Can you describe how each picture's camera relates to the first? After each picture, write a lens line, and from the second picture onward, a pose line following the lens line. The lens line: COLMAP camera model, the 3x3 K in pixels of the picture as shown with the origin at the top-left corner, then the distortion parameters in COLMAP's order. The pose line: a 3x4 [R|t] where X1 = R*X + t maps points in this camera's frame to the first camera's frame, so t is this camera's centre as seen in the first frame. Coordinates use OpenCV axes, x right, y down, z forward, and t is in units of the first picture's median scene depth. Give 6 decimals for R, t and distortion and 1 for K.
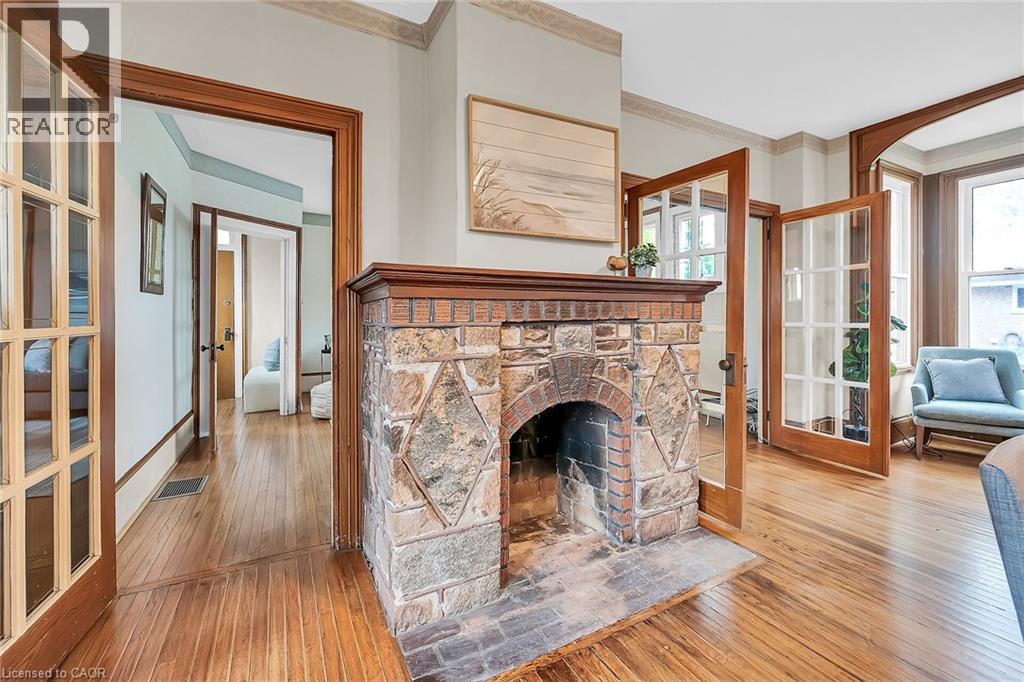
lens RADIAL K [[413.7, 0, 536.5], [0, 413.7, 321.0], [0, 0, 1]] dist [-0.003465, 0.000176]
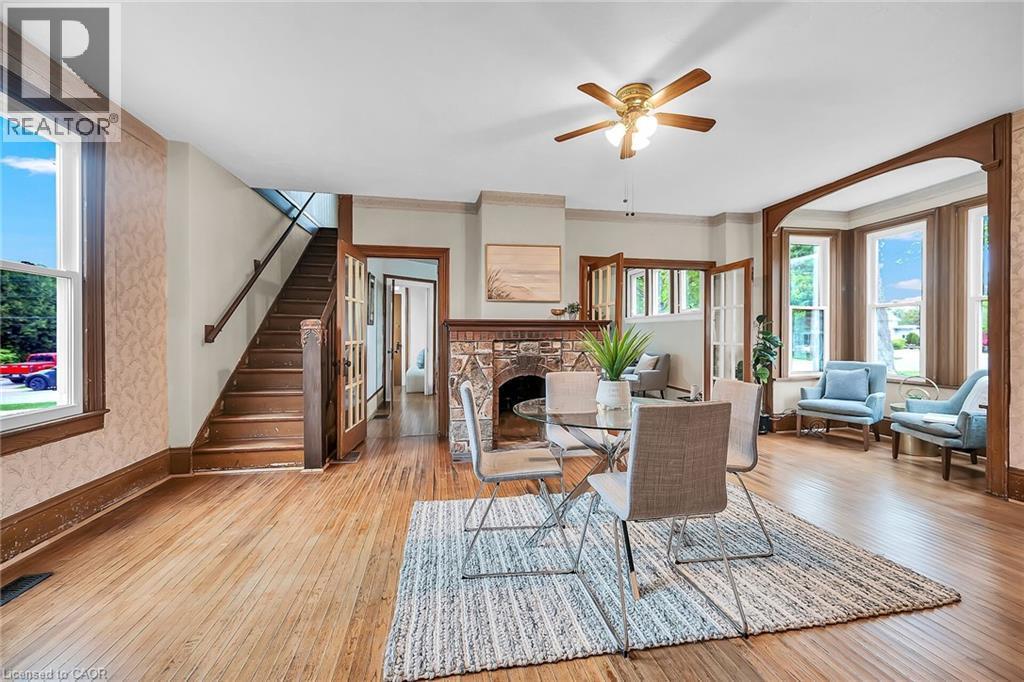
lens RADIAL K [[413.7, 0, 510.0], [0, 413.7, 339.9], [0, 0, 1]] dist [-0.003465, 0.000176]
pose [[0.931287, 0.008803, -0.364179, 0.750273], [-0.007330, 0.999958, 0.005427, -0.009570], [0.364212, -0.002384, 0.931313, -1.046549]]
